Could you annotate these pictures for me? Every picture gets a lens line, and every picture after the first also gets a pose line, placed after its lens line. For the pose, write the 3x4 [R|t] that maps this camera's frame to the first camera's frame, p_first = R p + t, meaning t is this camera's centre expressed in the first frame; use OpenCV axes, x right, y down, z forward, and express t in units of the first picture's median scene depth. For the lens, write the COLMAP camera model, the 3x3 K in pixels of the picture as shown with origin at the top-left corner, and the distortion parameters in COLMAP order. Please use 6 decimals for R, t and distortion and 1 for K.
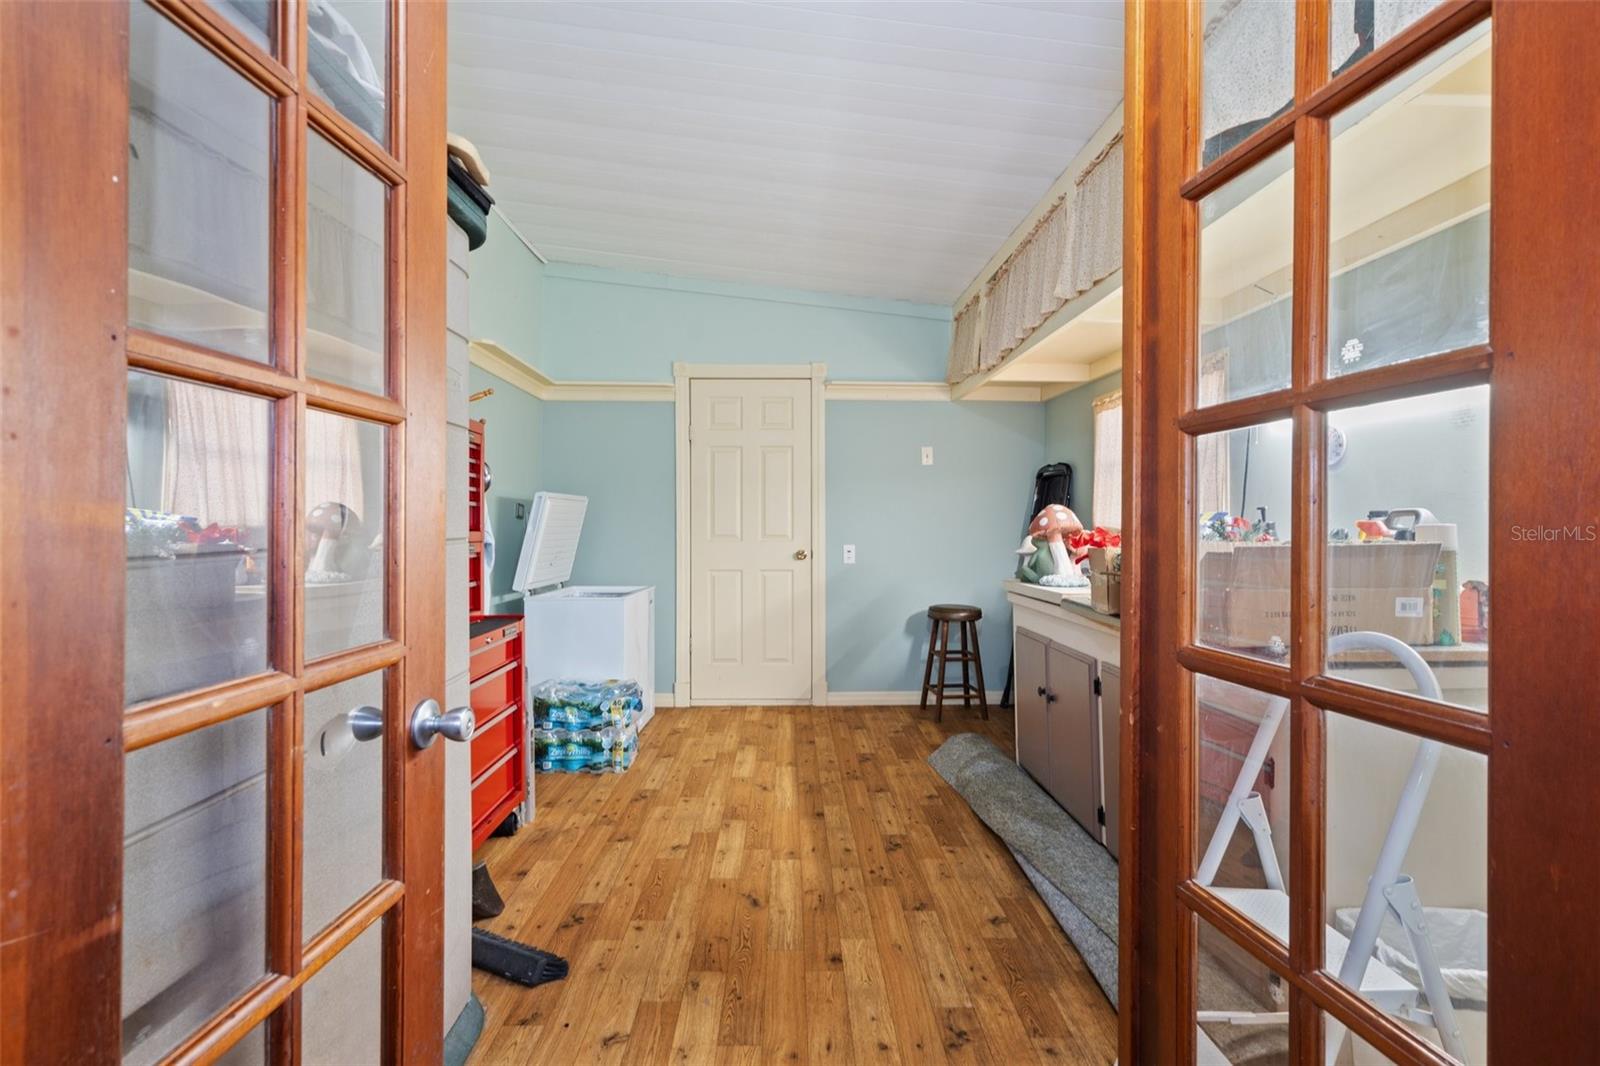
lens RADIAL K [[748.3, 0, 800.3], [0, 748.3, 525.6], [0, 0, 1]] dist [-0.003251, 0.002668]
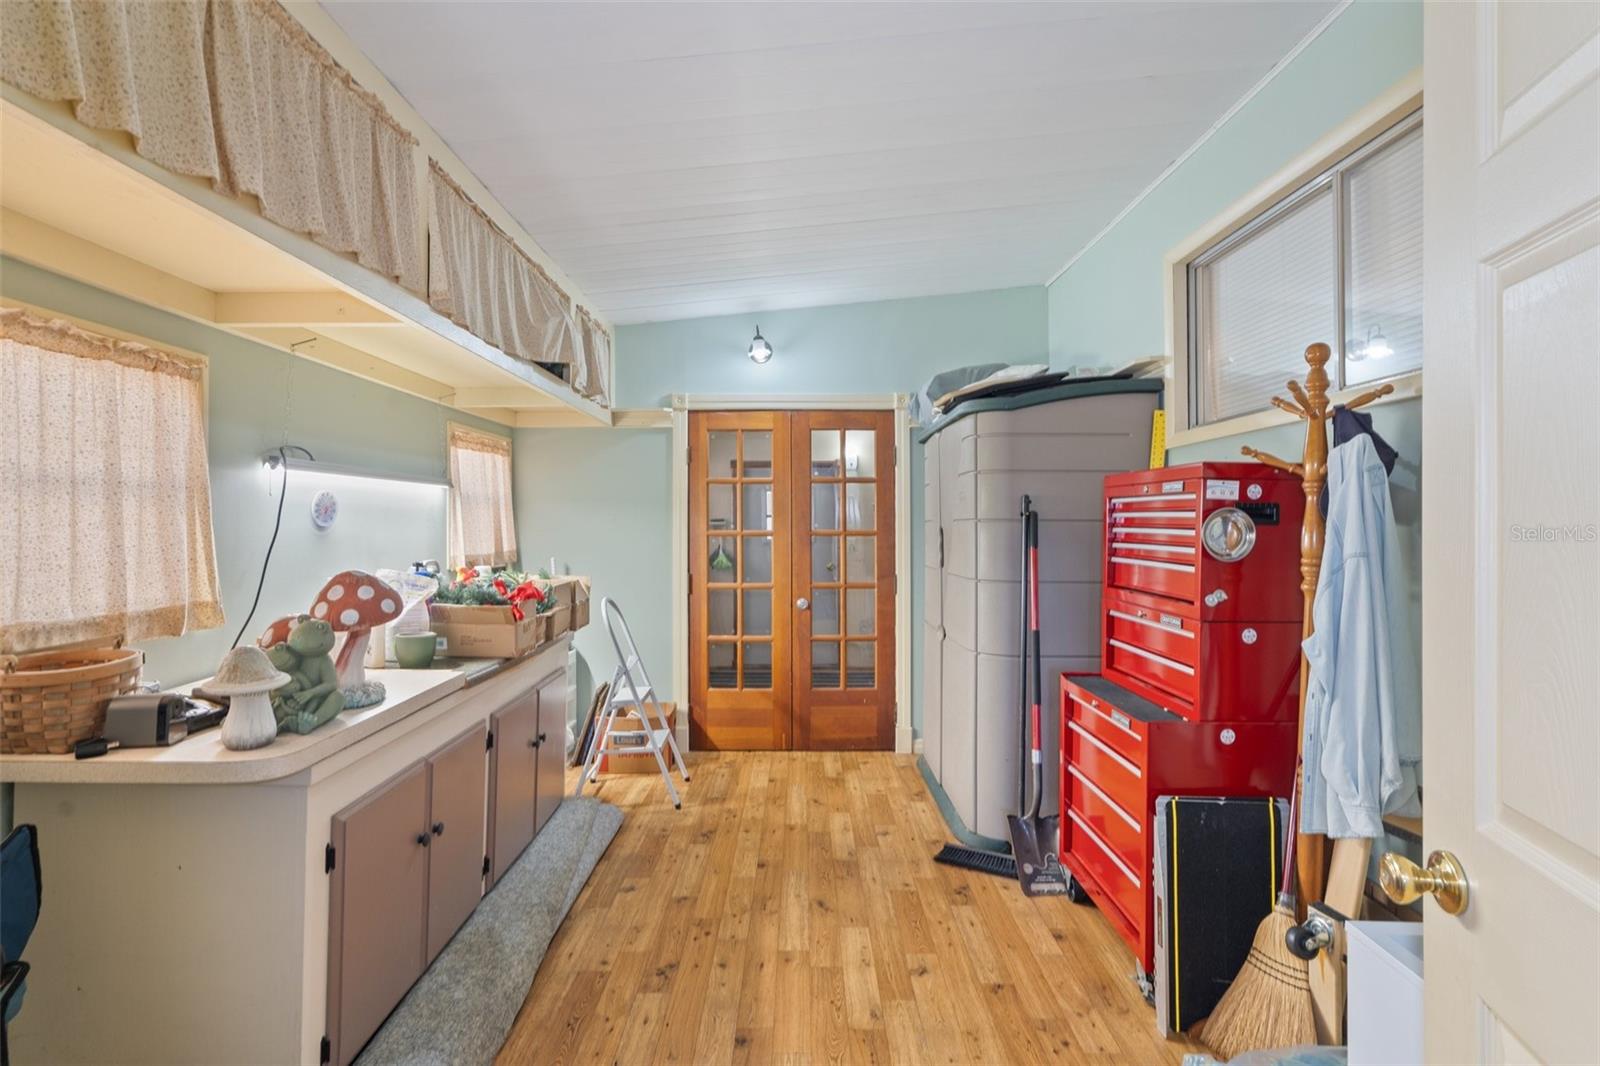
lens RADIAL K [[748.3, 0, 800.0], [0, 748.3, 524.3], [0, 0, 1]] dist [-0.003251, 0.002668]
pose [[-0.999806, -0.002962, 0.019451, -0.045367], [-0.002859, 0.999982, 0.005287, -0.088733], [-0.019467, 0.005231, -0.999797, 2.010411]]
